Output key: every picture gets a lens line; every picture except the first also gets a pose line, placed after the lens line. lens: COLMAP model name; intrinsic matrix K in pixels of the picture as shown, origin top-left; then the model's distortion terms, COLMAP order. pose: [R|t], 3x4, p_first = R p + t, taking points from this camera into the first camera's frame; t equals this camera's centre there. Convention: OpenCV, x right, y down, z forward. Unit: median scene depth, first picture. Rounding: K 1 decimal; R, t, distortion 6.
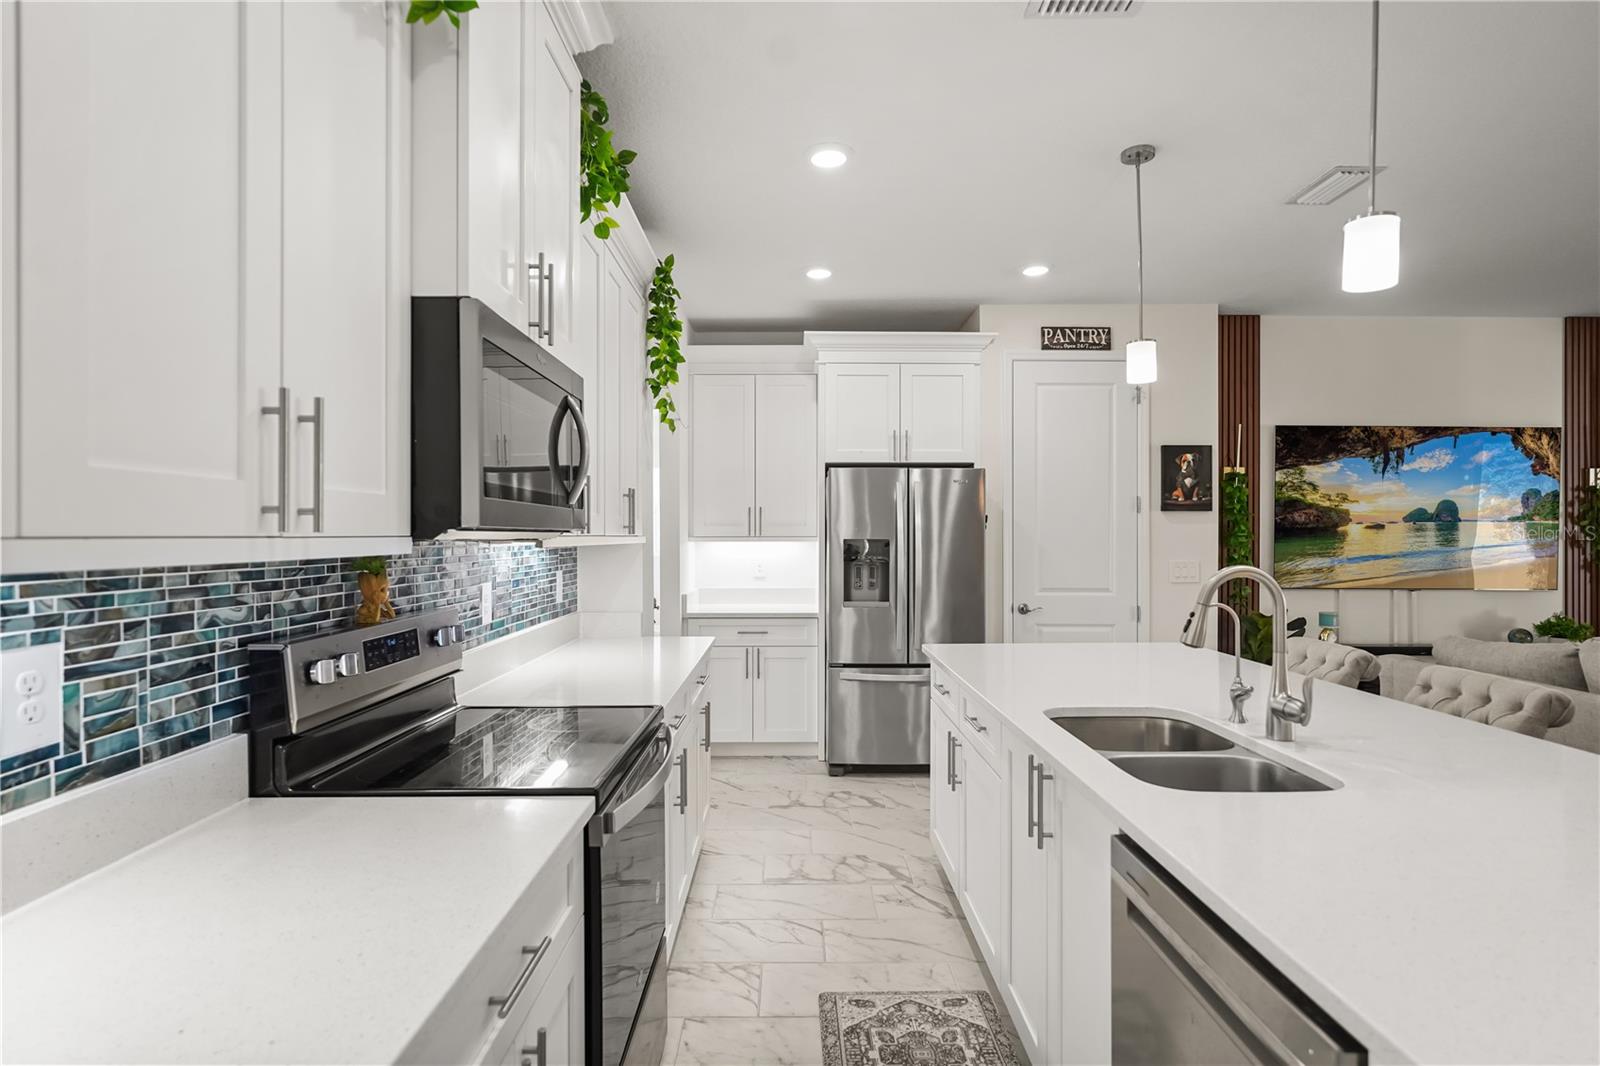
lens RADIAL K [[829.8, 0, 805.4], [0, 829.8, 534.7], [0, 0, 1]] dist [0.006012, 0.000402]
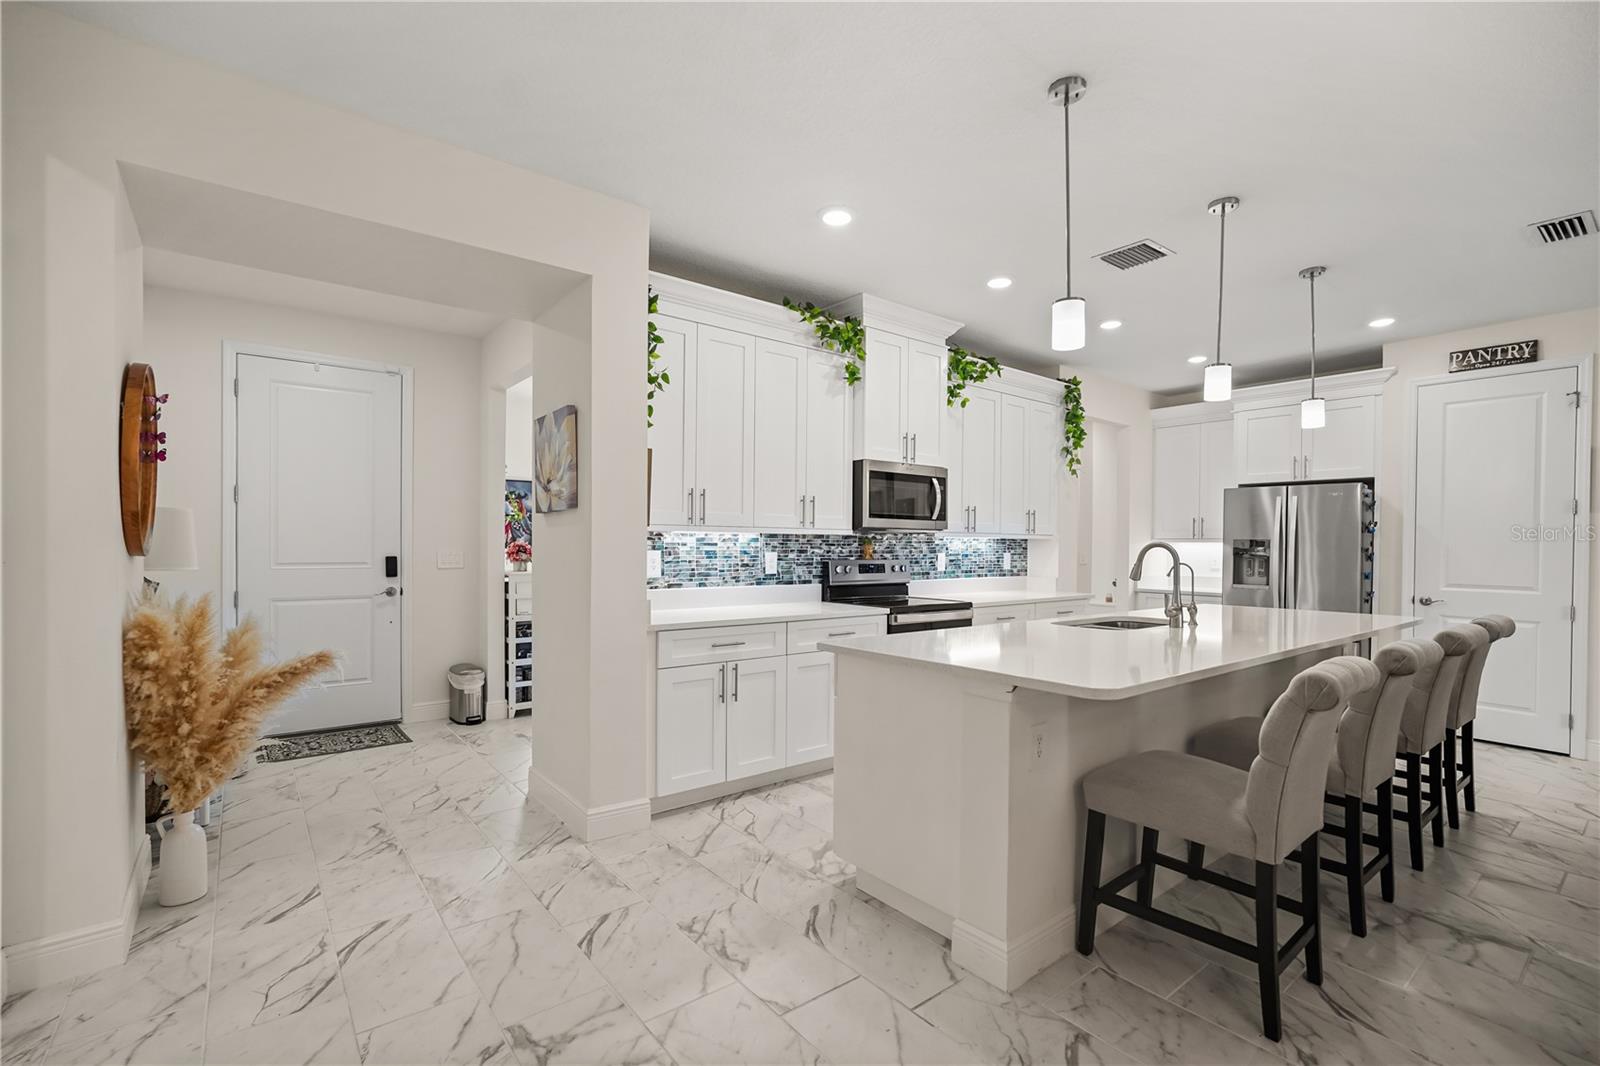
lens RADIAL K [[712.3, 0, 798.1], [0, 712.3, 549.1], [0, 0, 1]] dist [-0.015267, 0.008237]
pose [[0.611113, 0.009709, -0.791484, 0.663119], [-0.009739, 0.999941, 0.004747, 0.027429], [0.791483, 0.004808, 0.611172, -0.378215]]
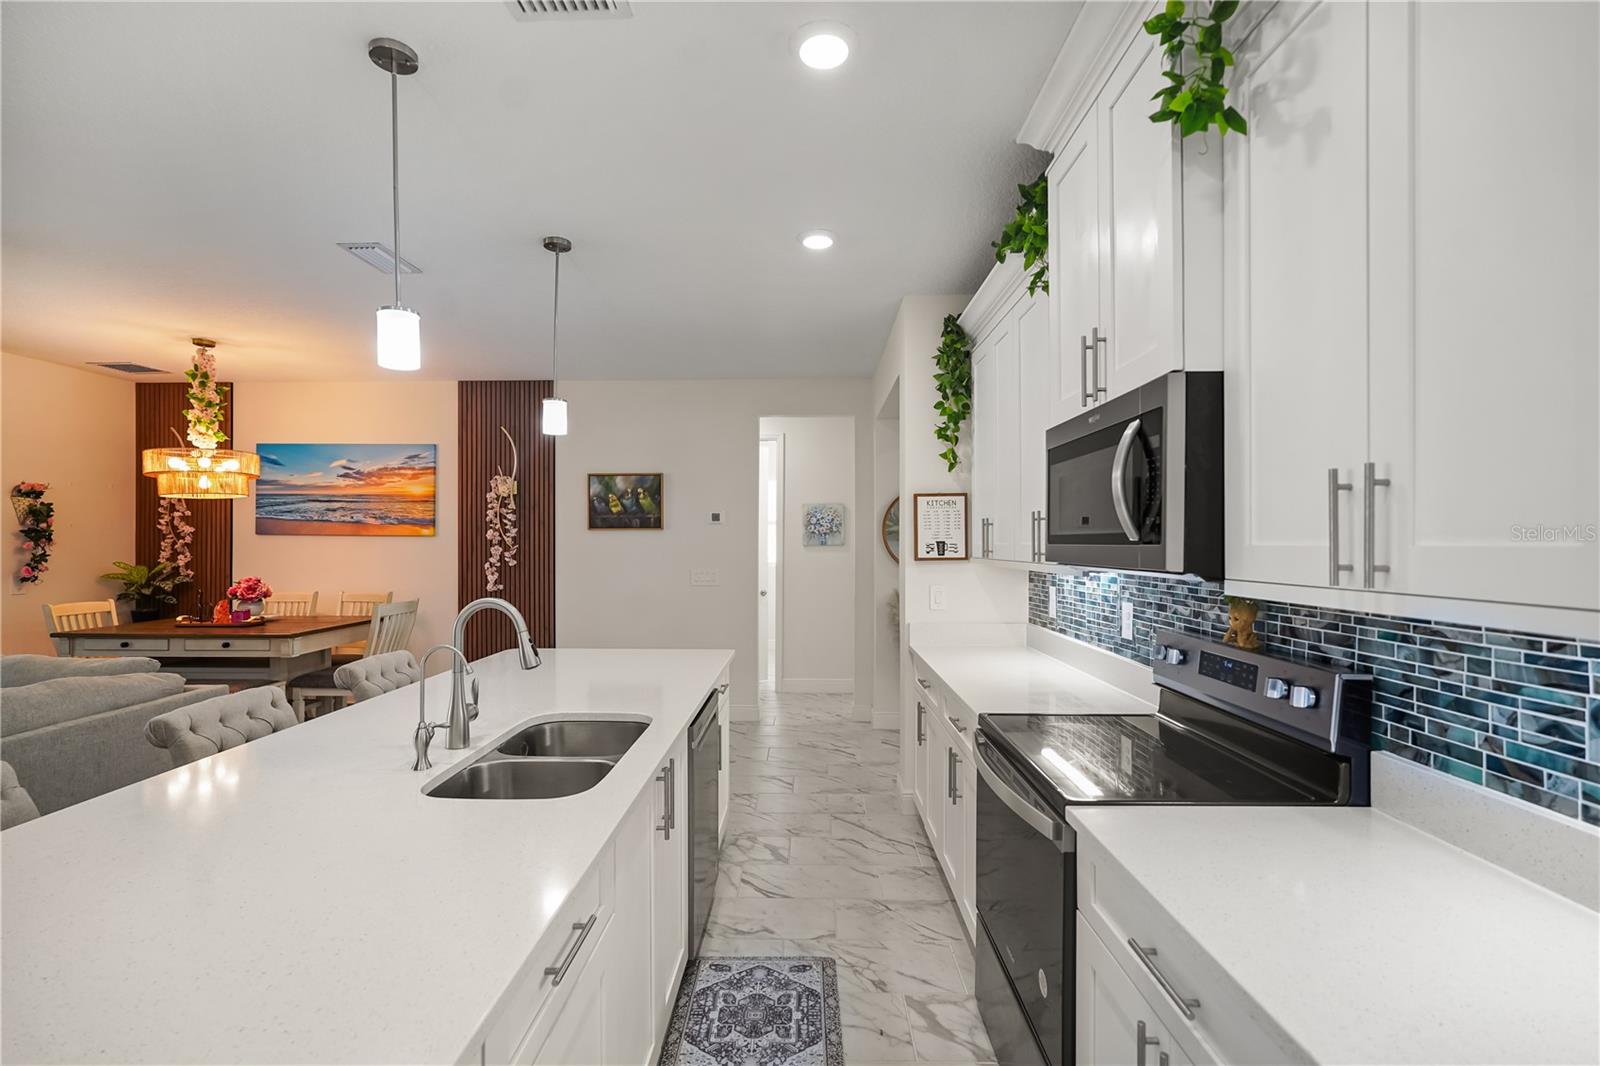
lens RADIAL K [[712.3, 0, 799.8], [0, 712.3, 539.6], [0, 0, 1]] dist [-0.015267, 0.008237]
pose [[-0.999635, 0.002481, 0.026883, 0.031049], [0.002403, 0.999993, -0.002928, -0.019879], [-0.026890, -0.002863, -0.999634, 0.956939]]
